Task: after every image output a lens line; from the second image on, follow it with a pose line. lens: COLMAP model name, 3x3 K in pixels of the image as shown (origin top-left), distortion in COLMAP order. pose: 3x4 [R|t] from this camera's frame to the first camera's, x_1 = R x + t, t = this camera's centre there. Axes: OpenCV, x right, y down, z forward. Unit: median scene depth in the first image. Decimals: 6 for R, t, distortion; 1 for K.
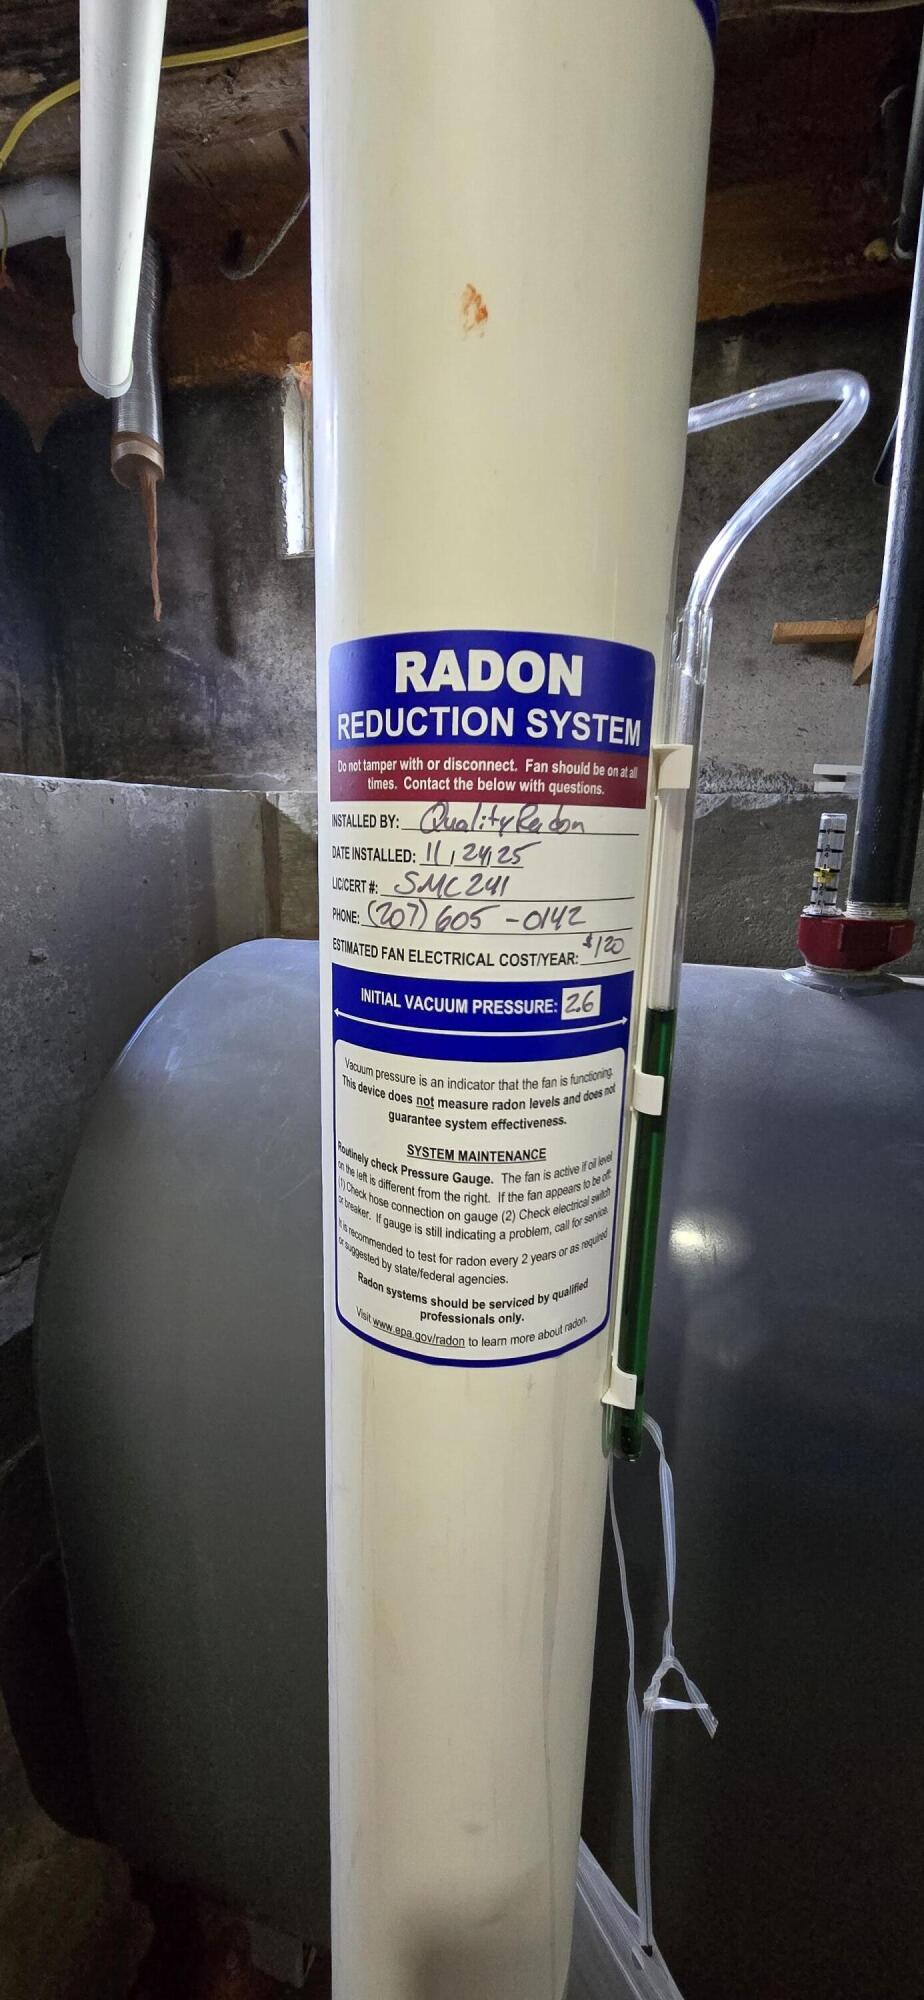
lens RADIAL K [[813.7, 0, 458.2], [0, 813.7, 1007.2], [0, 0, 1]] dist [0.000428, 0.000418]
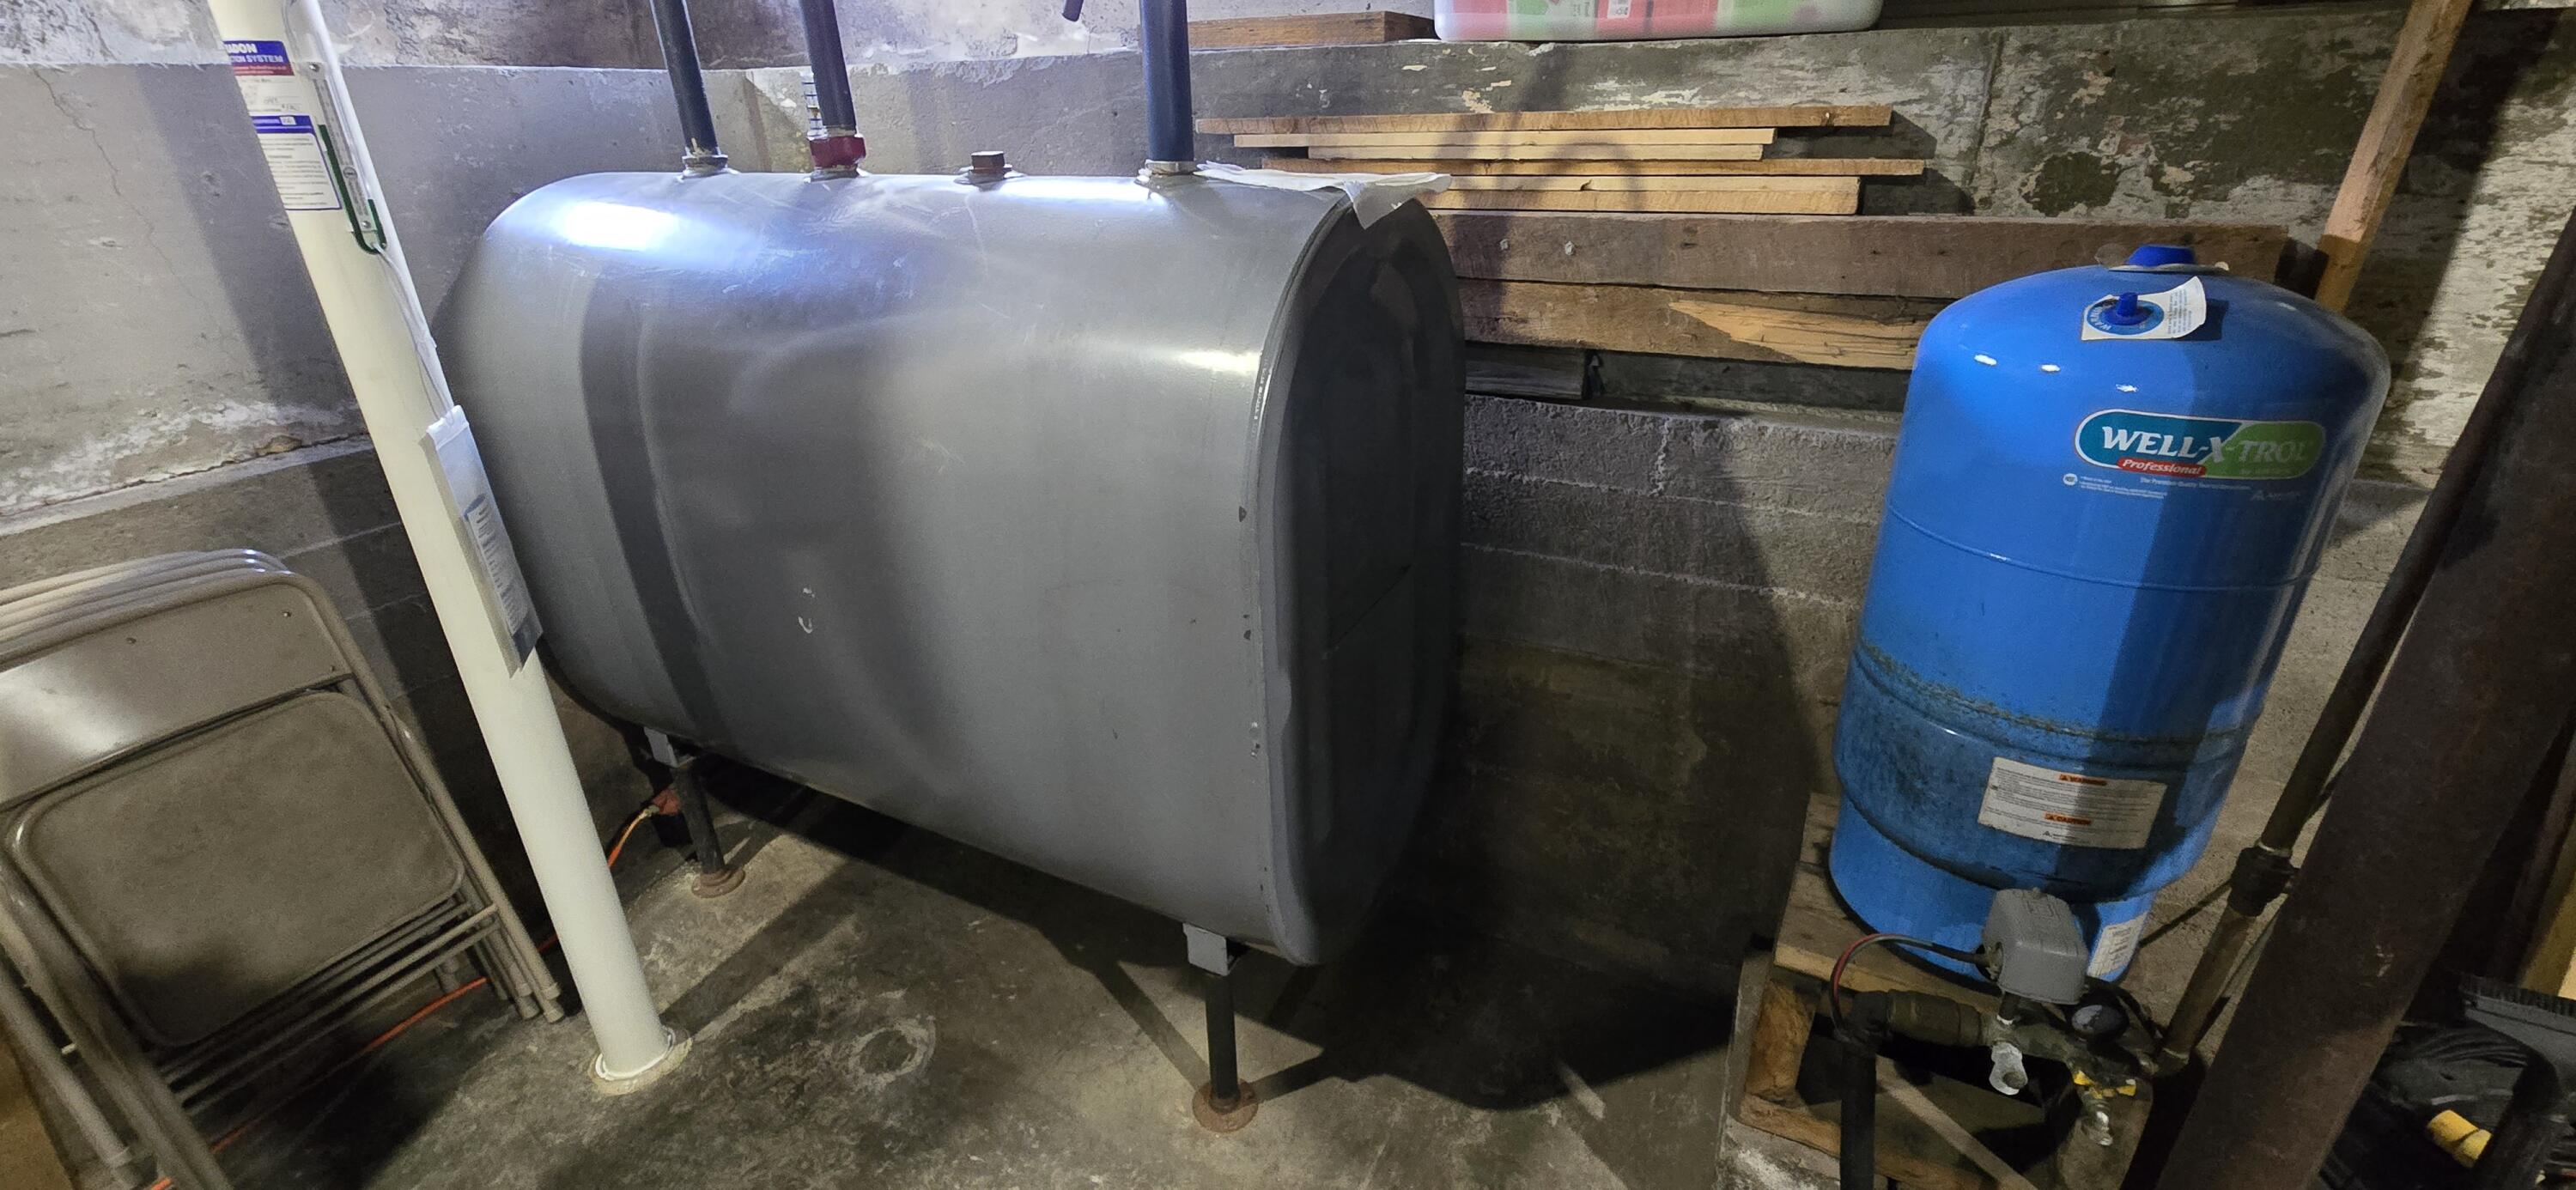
lens RADIAL K [[1048.0, 0, 1287.8], [0, 1048.0, 585.1], [0, 0, 1]] dist [0.000428, 0.000418]
pose [[0.984907, 0.040774, -0.168213, 0.881679], [-0.005328, 0.978538, 0.205997, 0.169474], [0.173002, -0.201992, 0.963986, -0.554550]]
